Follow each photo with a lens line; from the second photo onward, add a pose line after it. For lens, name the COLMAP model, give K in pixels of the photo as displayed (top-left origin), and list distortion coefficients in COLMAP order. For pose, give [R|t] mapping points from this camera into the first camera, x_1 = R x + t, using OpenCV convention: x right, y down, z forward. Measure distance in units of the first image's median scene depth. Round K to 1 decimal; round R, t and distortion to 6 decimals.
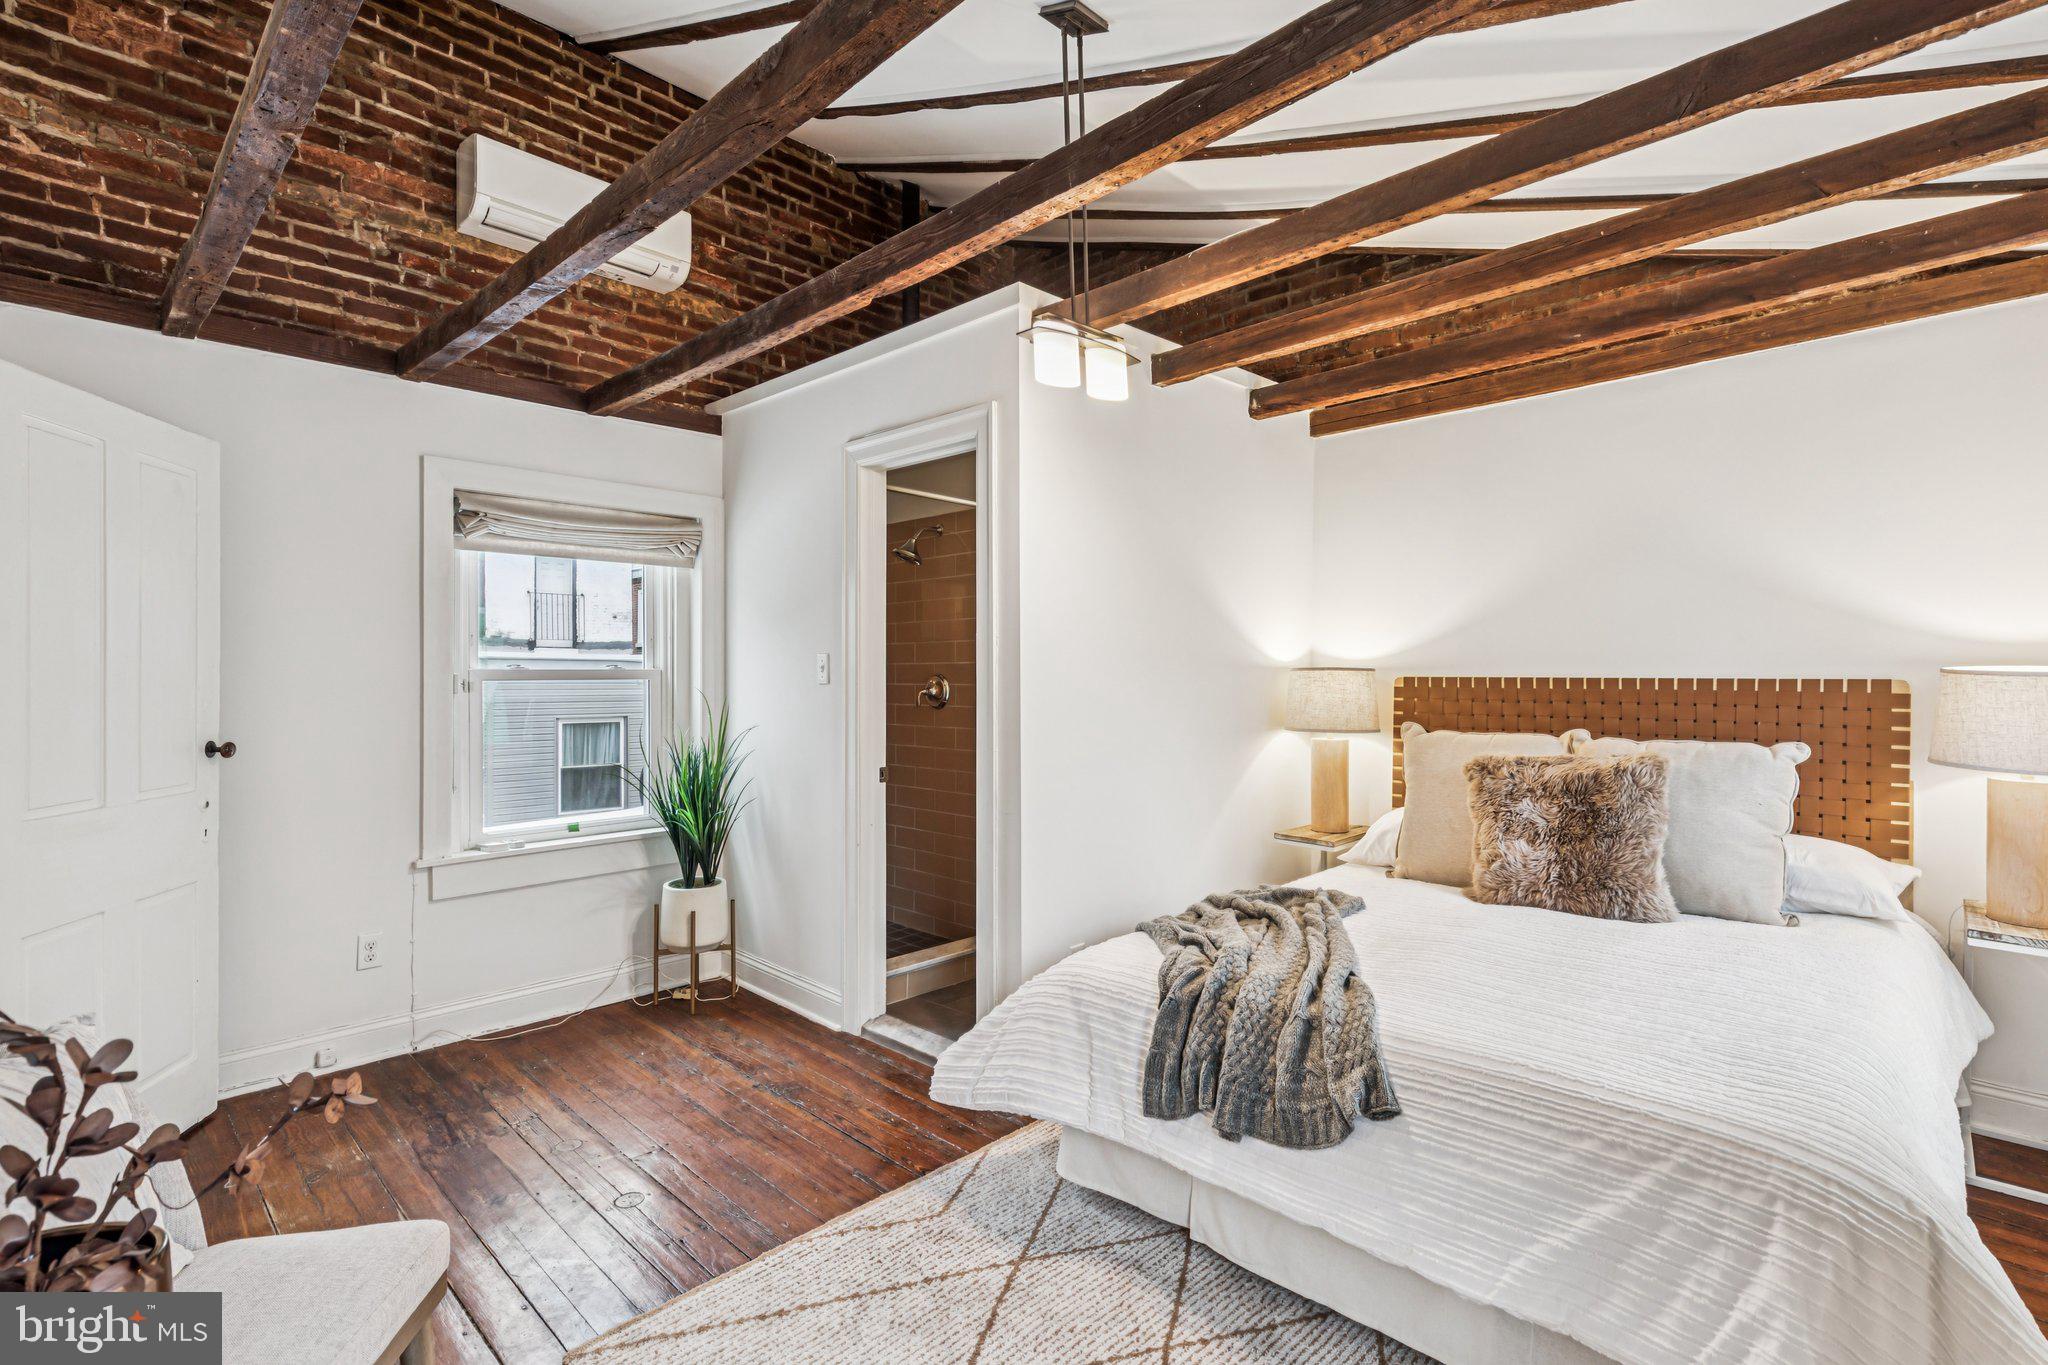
lens RADIAL K [[933.5, 0, 1030.6], [0, 933.5, 689.8], [0, 0, 1]] dist [-0.001223, 0.000206]
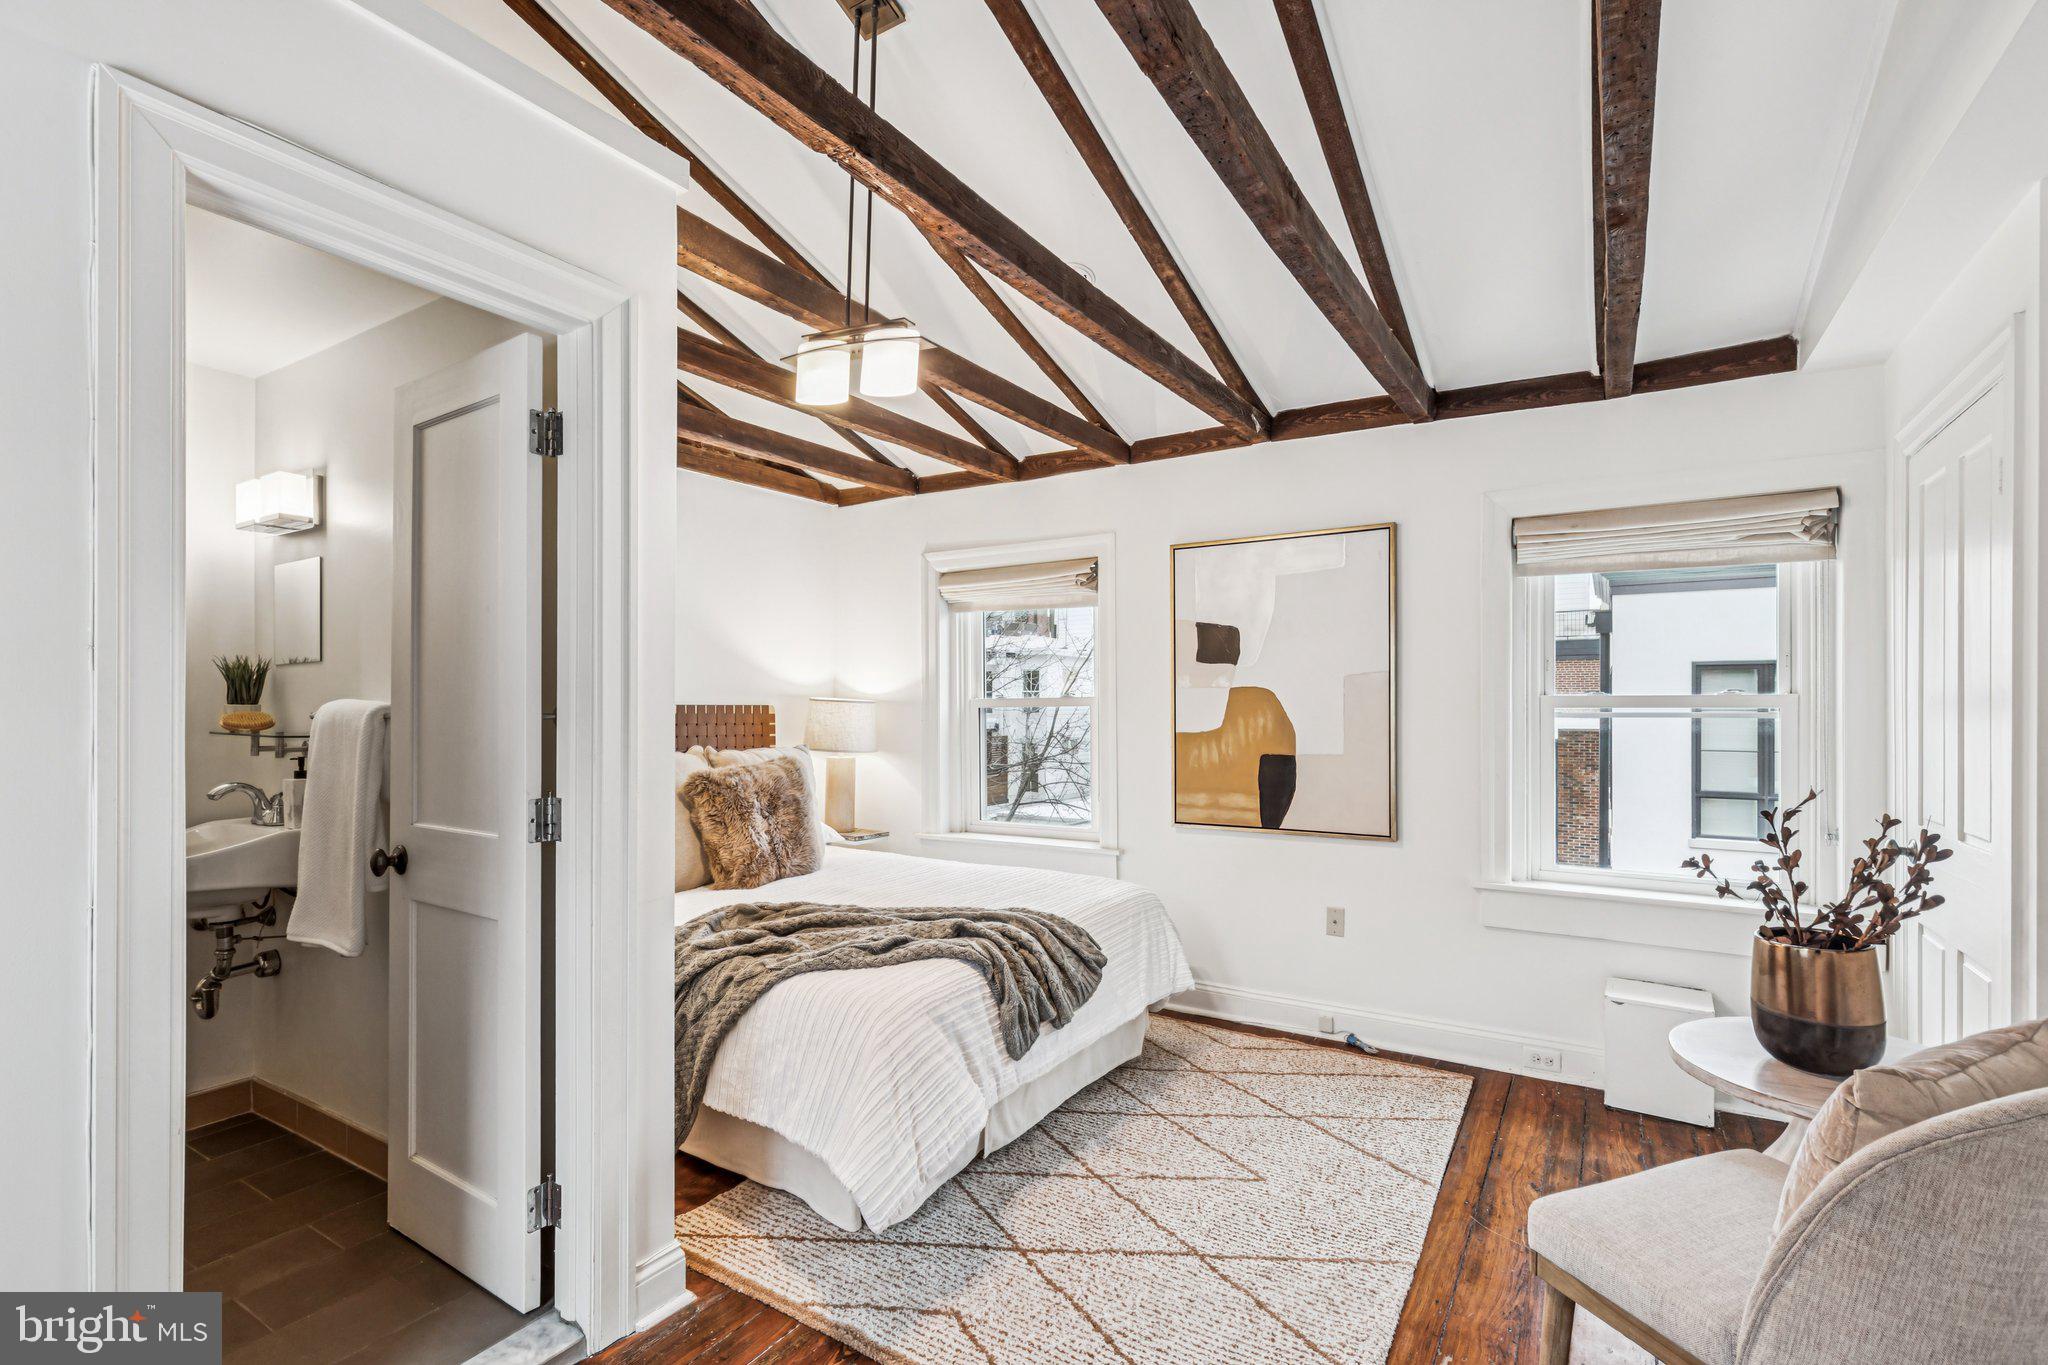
lens RADIAL K [[933.5, 0, 1020.1], [0, 933.5, 689.3], [0, 0, 1]] dist [-0.001223, 0.000206]
pose [[-0.196520, 0.012800, 0.980416, -0.731959], [0.012293, 0.999868, -0.010590, -0.016004], [-0.980423, 0.009971, -0.196652, 0.820097]]
